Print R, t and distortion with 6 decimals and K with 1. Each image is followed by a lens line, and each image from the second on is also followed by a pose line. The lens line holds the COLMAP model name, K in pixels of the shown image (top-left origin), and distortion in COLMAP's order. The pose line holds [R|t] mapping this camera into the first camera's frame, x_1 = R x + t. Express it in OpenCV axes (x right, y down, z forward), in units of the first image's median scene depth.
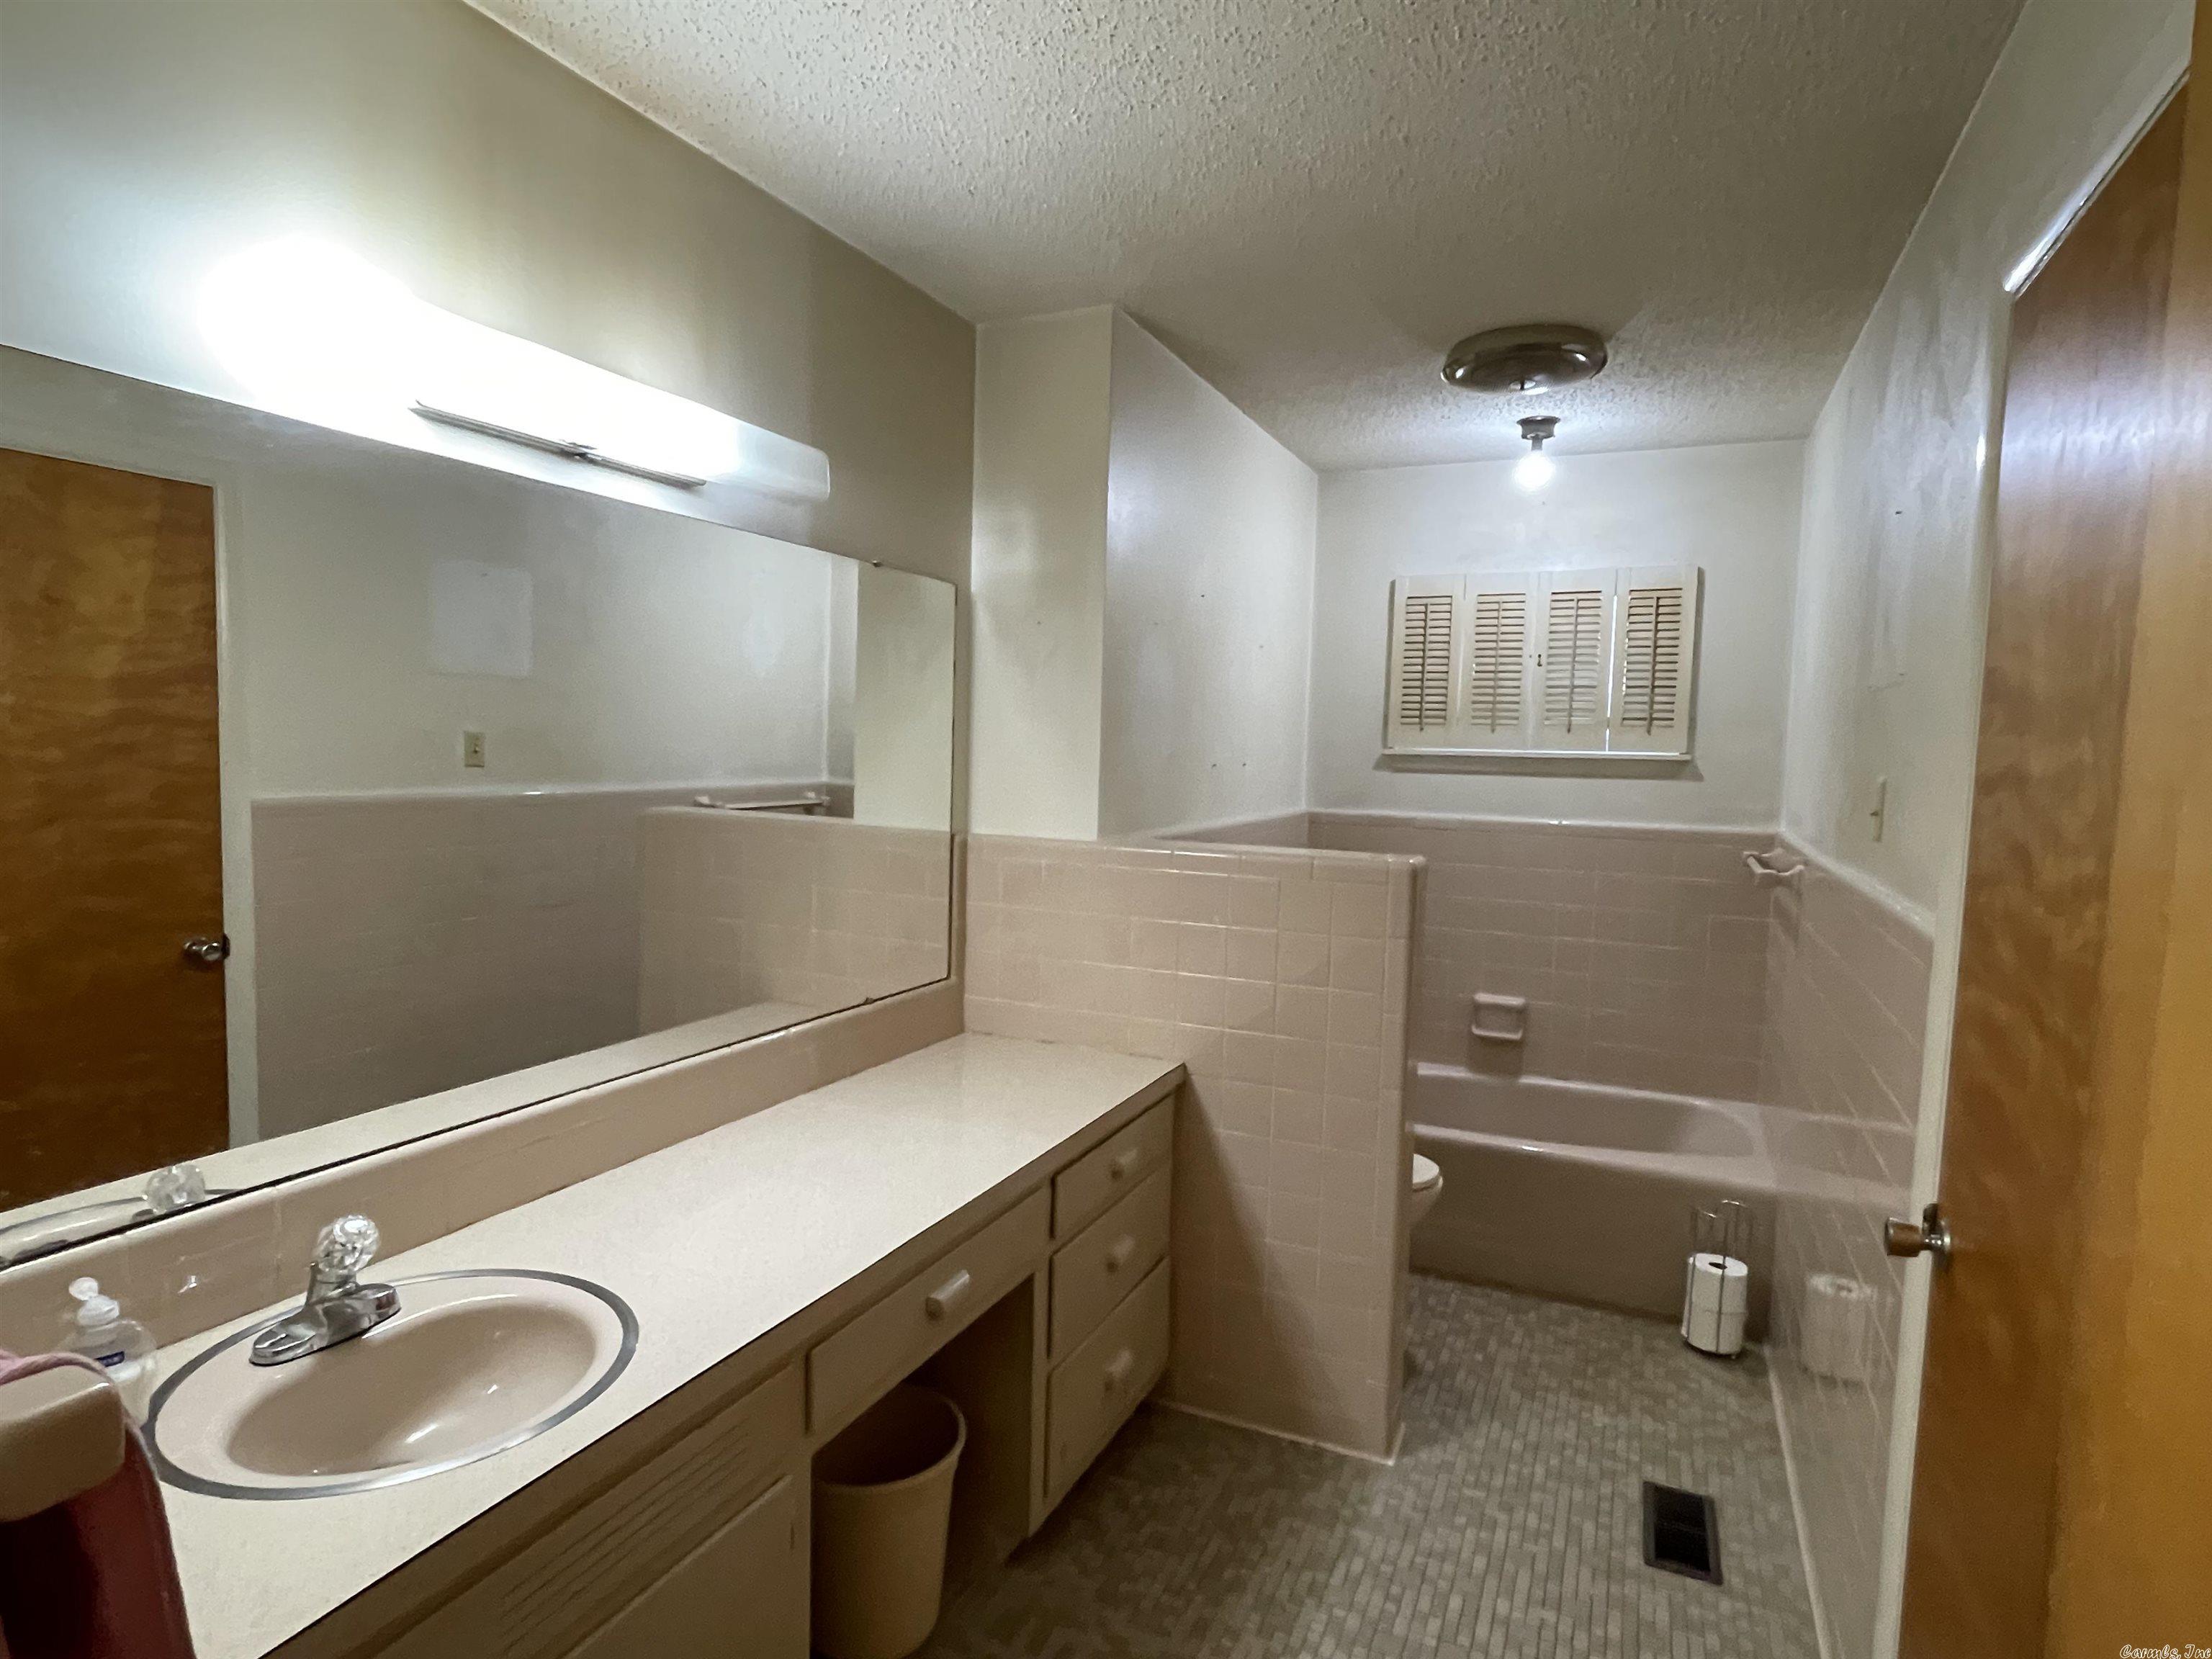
lens RADIAL K [[1154.6, 0, 1095.4], [0, 1154.6, 831.4], [0, 0, 1]] dist [-0.031488, -0.001297]
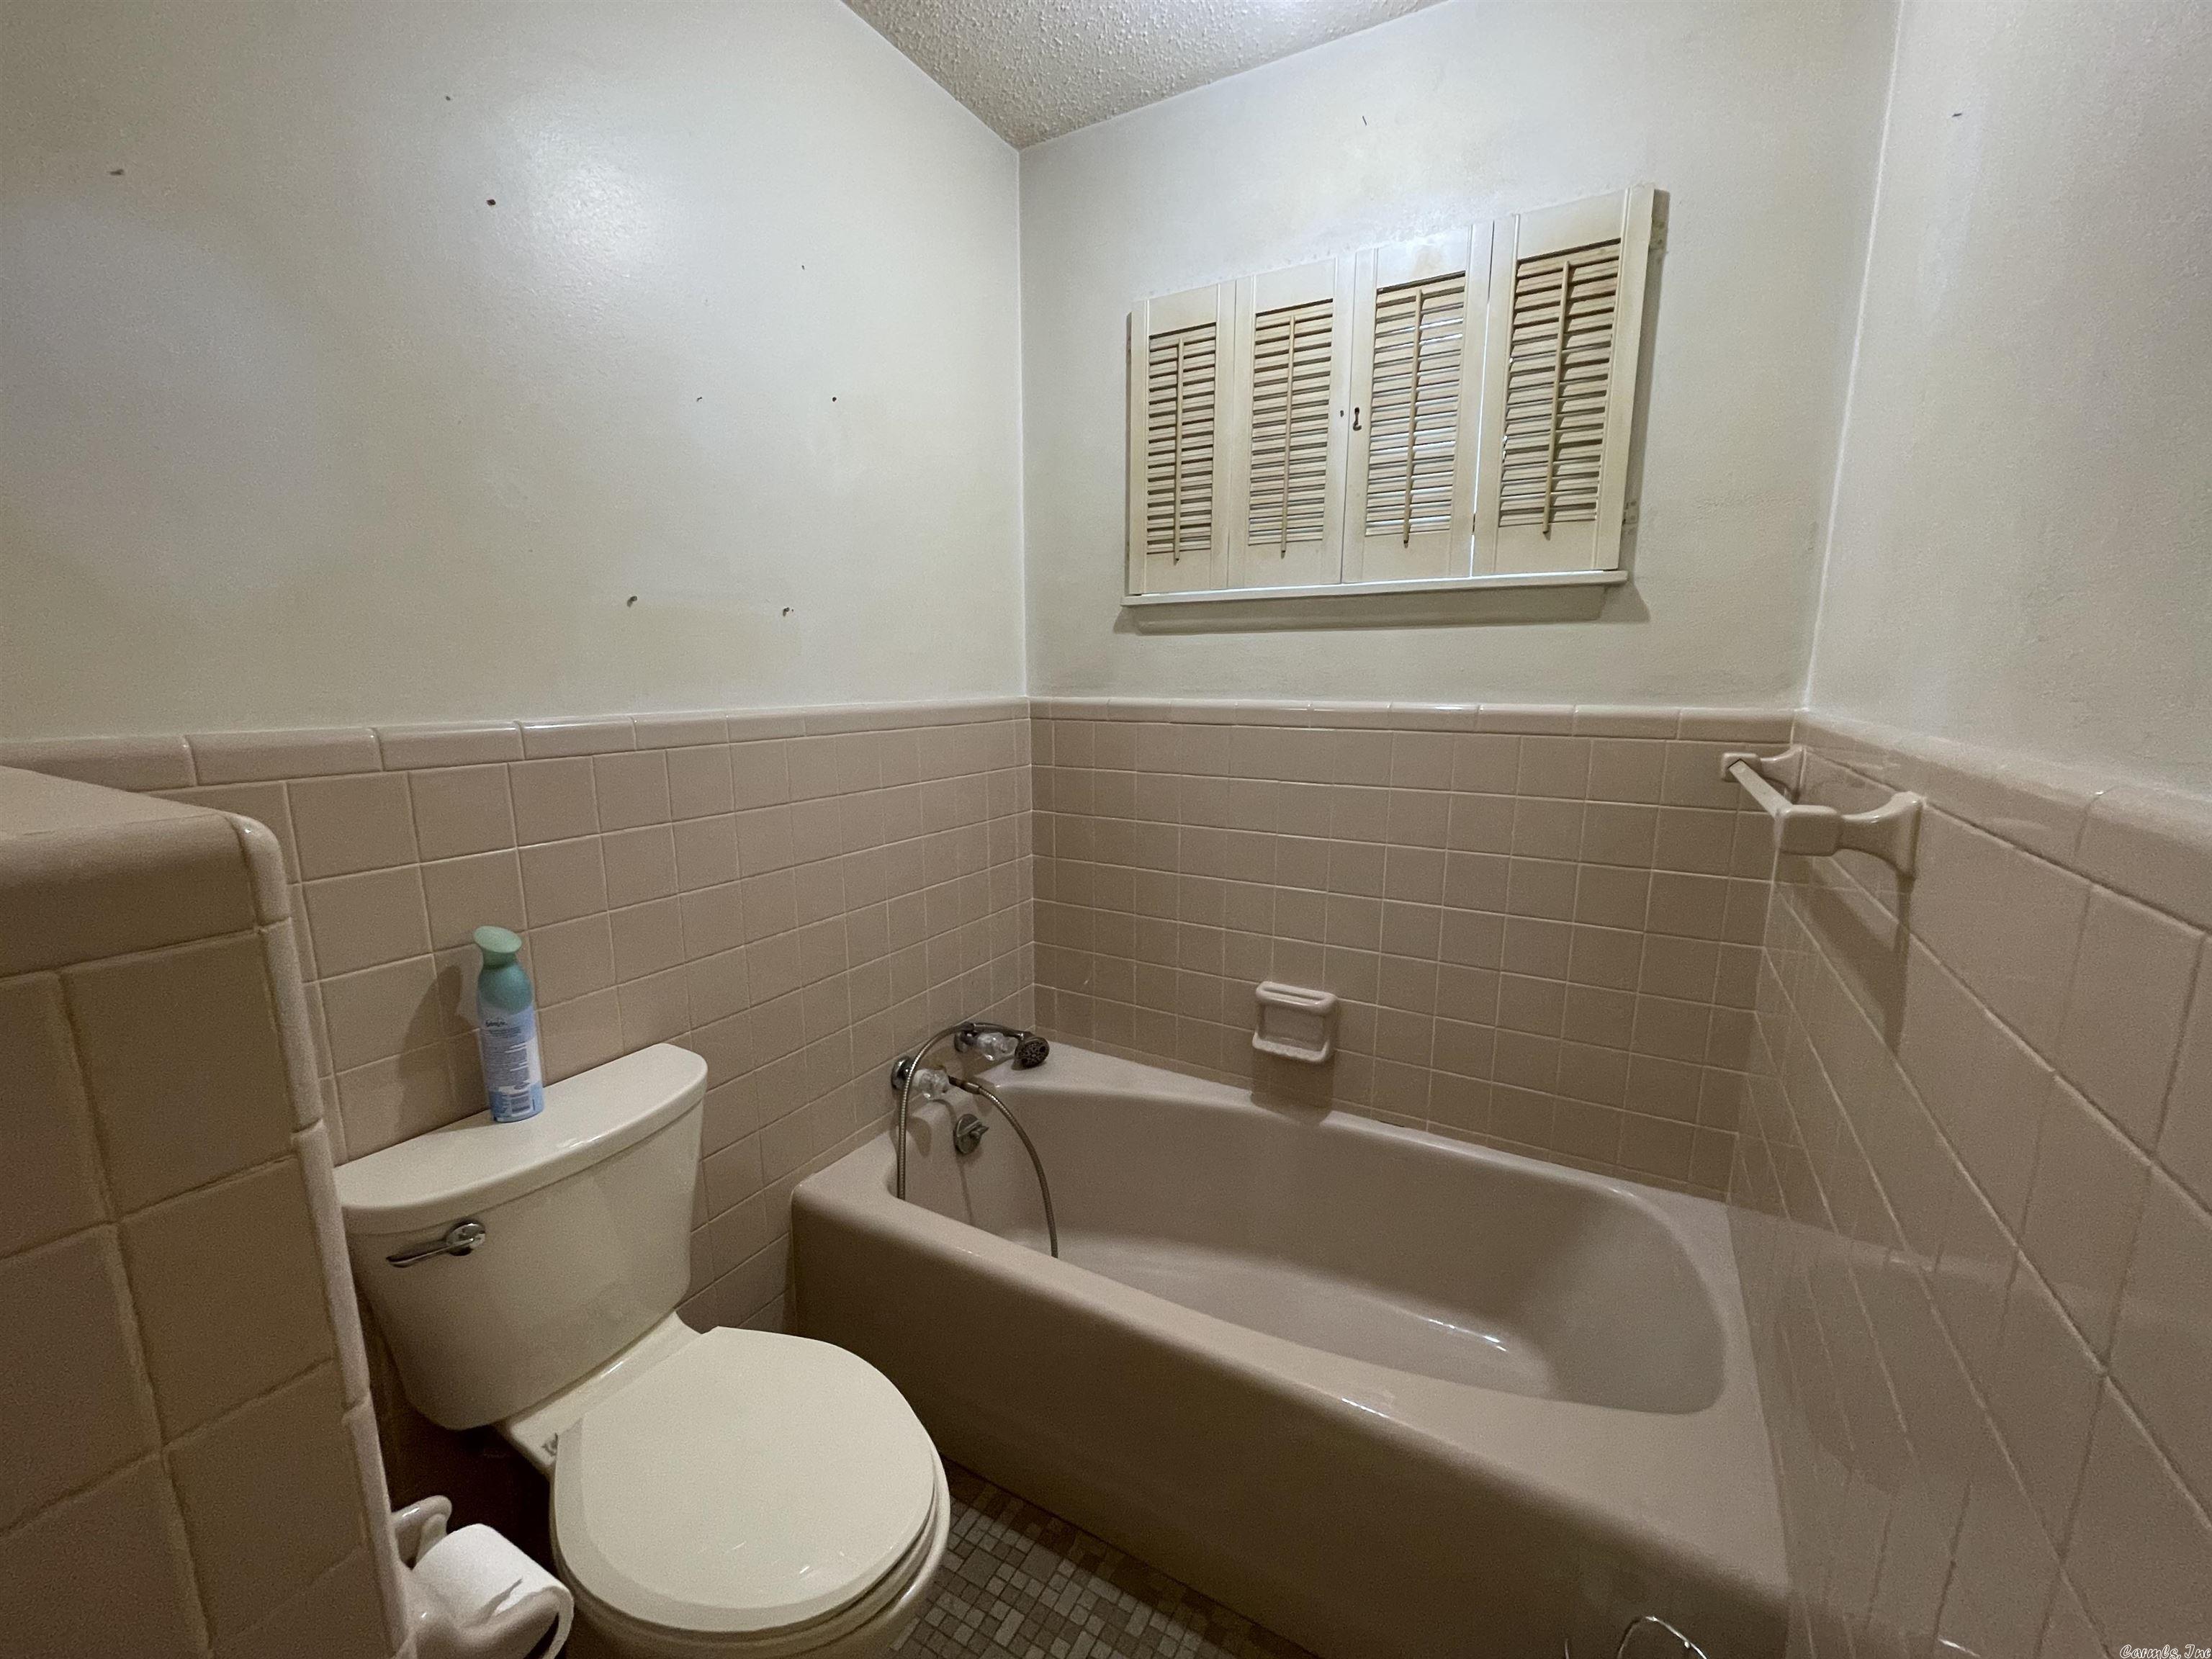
lens RADIAL K [[891.2, 0, 1113.0], [0, 891.2, 825.8], [0, 0, 1]] dist [-0.008198, 0.000412]
pose [[0.997674, -0.011461, -0.067193, 0.304152], [0.017959, 0.995130, 0.096921, 0.006888], [0.065755, -0.097903, 0.993021, 0.553767]]
